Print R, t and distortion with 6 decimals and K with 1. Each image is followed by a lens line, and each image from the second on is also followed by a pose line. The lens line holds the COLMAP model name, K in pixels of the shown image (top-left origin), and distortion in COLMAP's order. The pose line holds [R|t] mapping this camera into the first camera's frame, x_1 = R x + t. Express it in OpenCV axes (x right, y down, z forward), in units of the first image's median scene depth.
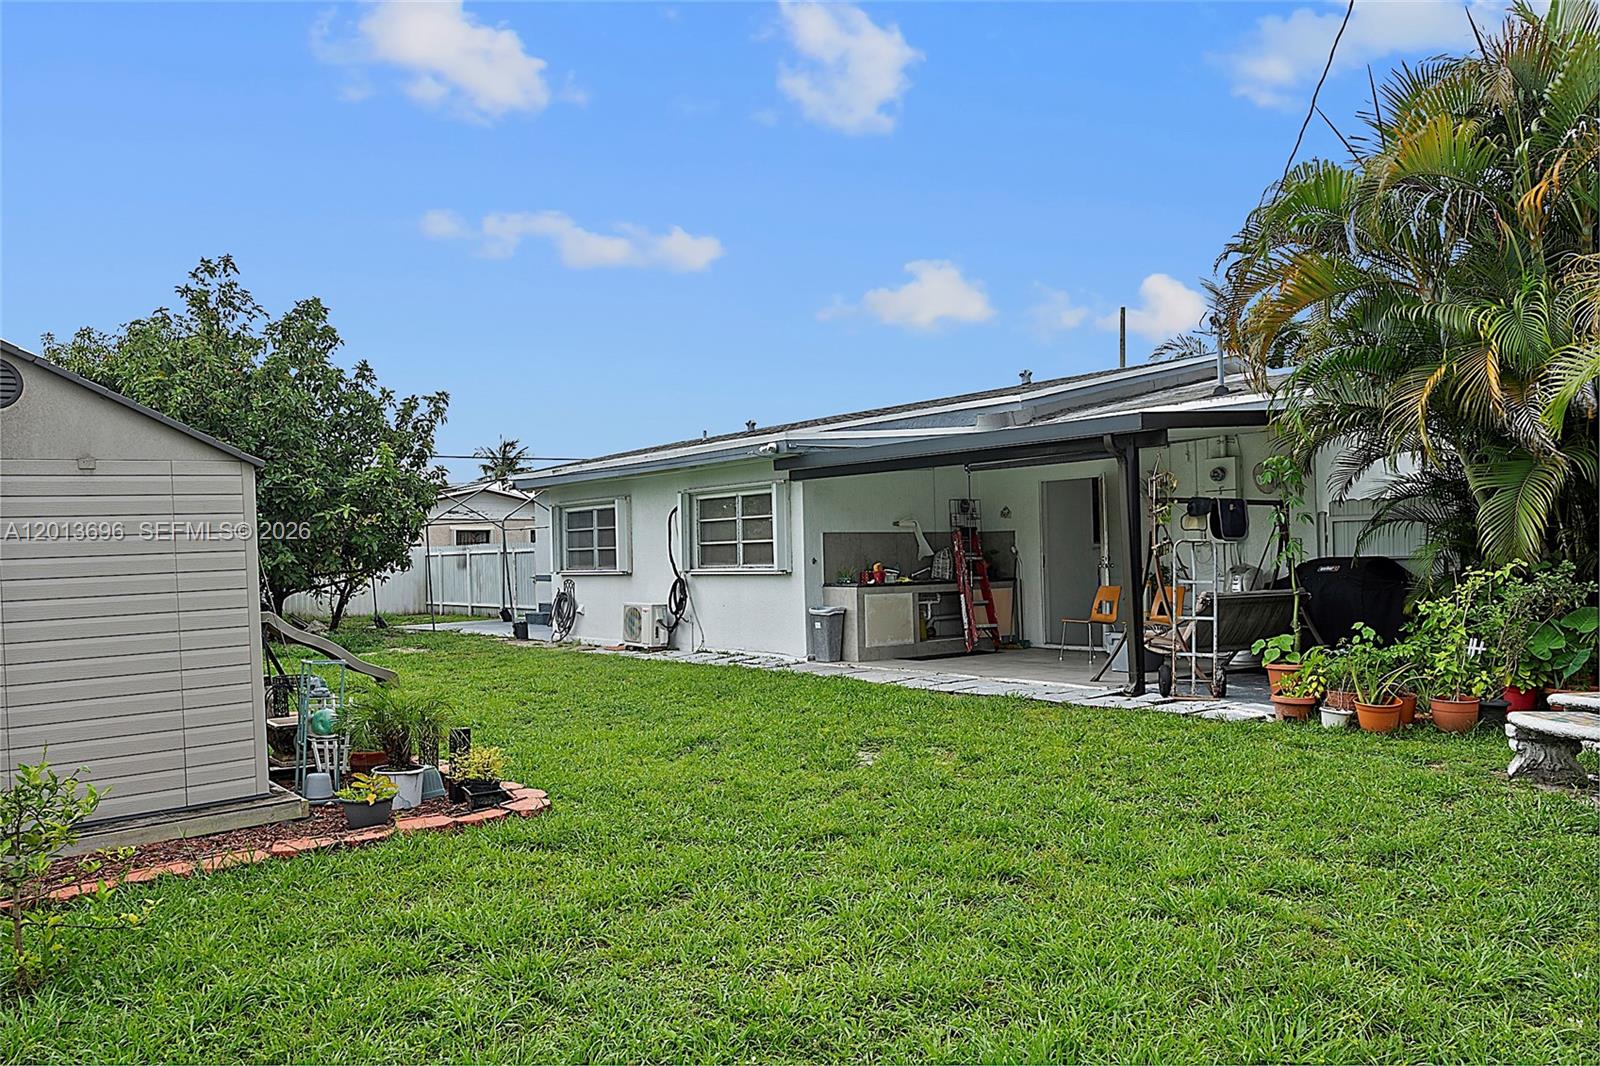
lens RADIAL K [[1178.1, 0, 797.4], [0, 1178.1, 531.2], [0, 0, 1]] dist [0.035816, -0.006570]
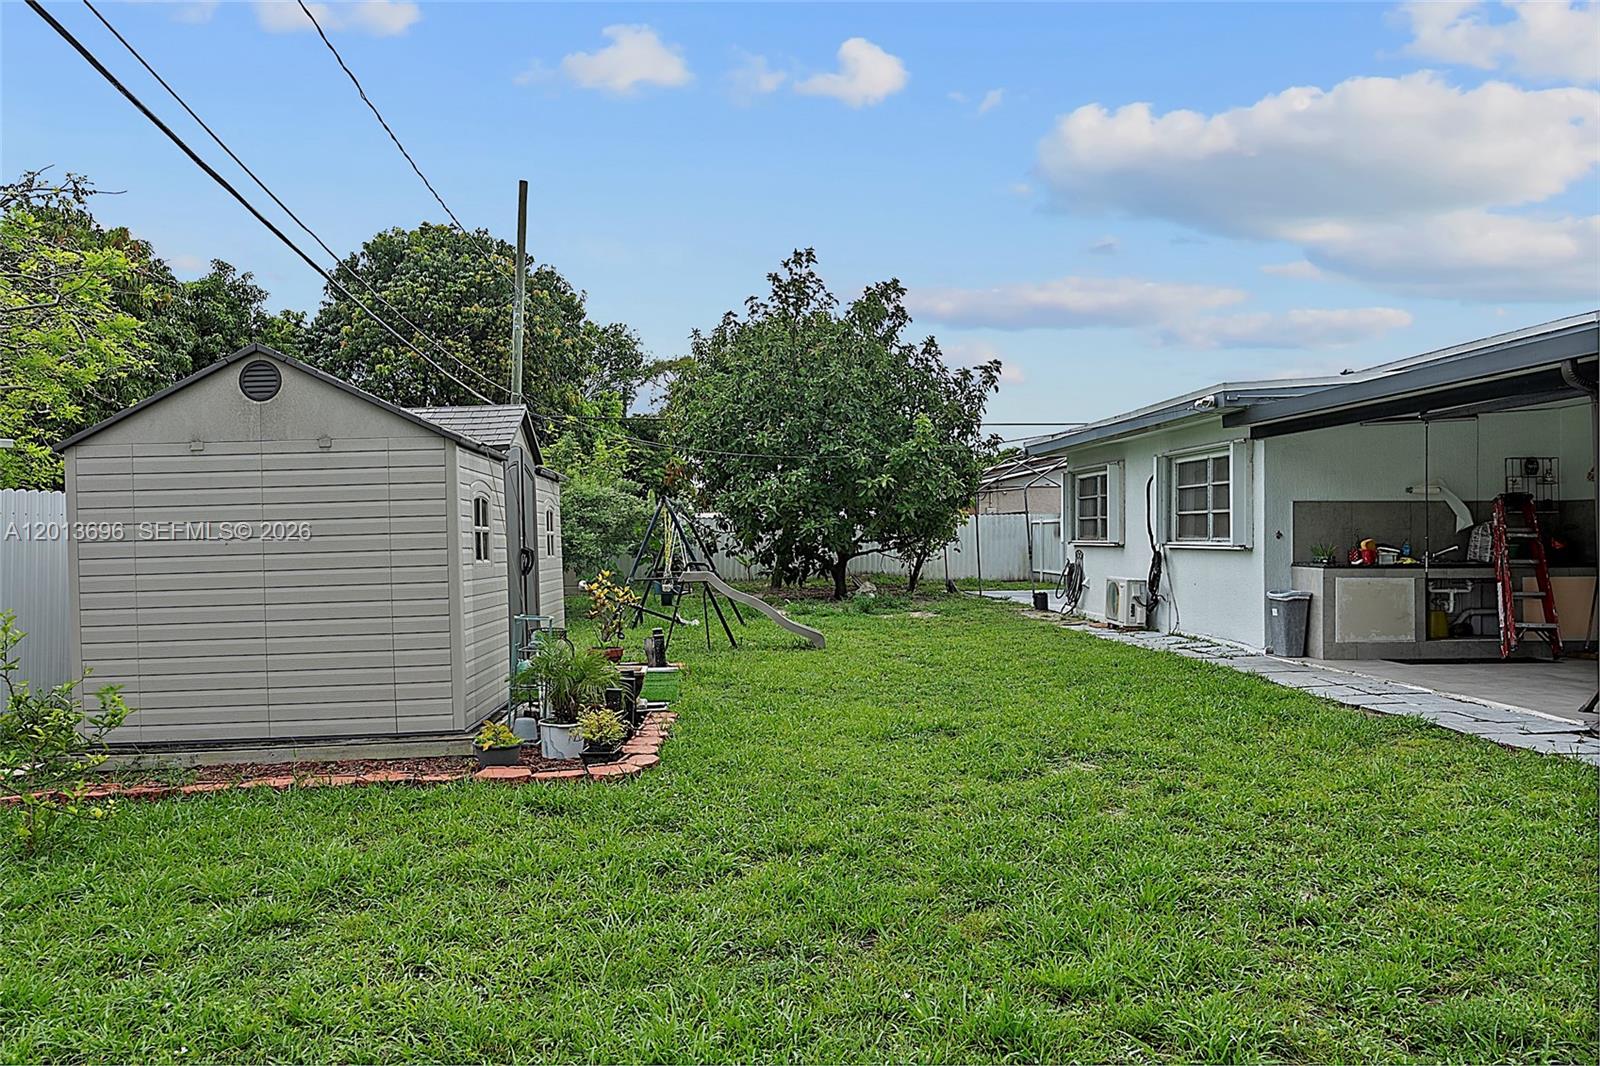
lens RADIAL K [[1178.1, 0, 801.6], [0, 1178.1, 538.2], [0, 0, 1]] dist [0.035816, -0.006570]
pose [[0.829723, 0.019874, -0.557822, 0.177972], [-0.001632, 0.999448, 0.033181, 0.000141], [0.558173, -0.026621, 0.829297, 0.101092]]
